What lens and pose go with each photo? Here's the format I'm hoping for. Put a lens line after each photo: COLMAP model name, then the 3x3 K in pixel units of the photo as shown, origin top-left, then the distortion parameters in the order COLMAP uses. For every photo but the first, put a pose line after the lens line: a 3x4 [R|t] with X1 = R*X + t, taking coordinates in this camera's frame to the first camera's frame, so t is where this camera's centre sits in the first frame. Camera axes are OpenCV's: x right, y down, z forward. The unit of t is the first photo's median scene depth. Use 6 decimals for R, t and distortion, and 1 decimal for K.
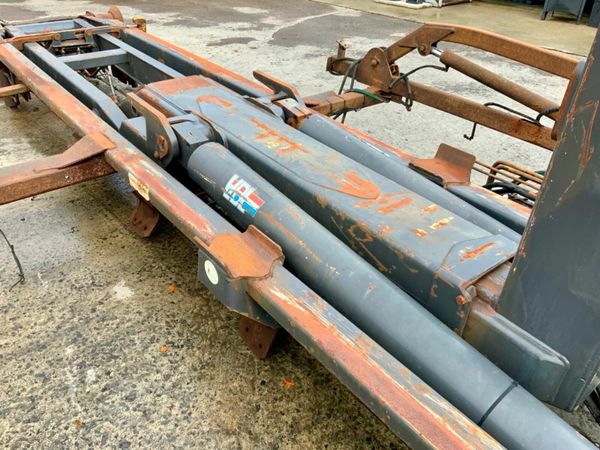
lens RADIAL K [[500.2, 0, 299.5], [0, 500.2, 222.4], [0, 0, 1]] dist [0.036960, -0.024052]
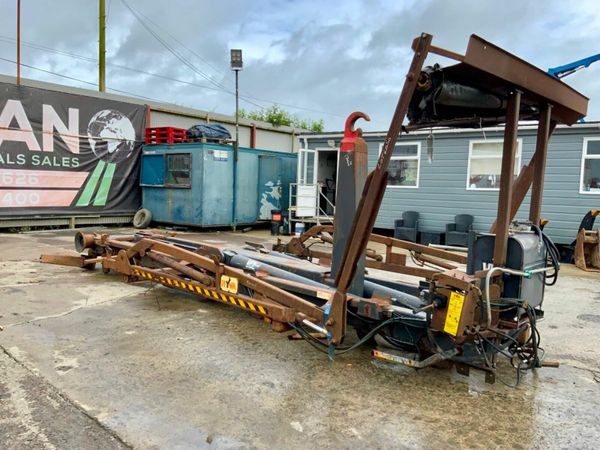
lens RADIAL K [[500.2, 0, 300.1], [0, 500.2, 225.3], [0, 0, 1]] dist [0.036960, -0.024052]
pose [[0.989417, -0.008844, 0.144829, -0.199333], [0.075831, 0.882503, -0.464154, 0.871283], [-0.123707, 0.470224, 0.873834, -1.339973]]
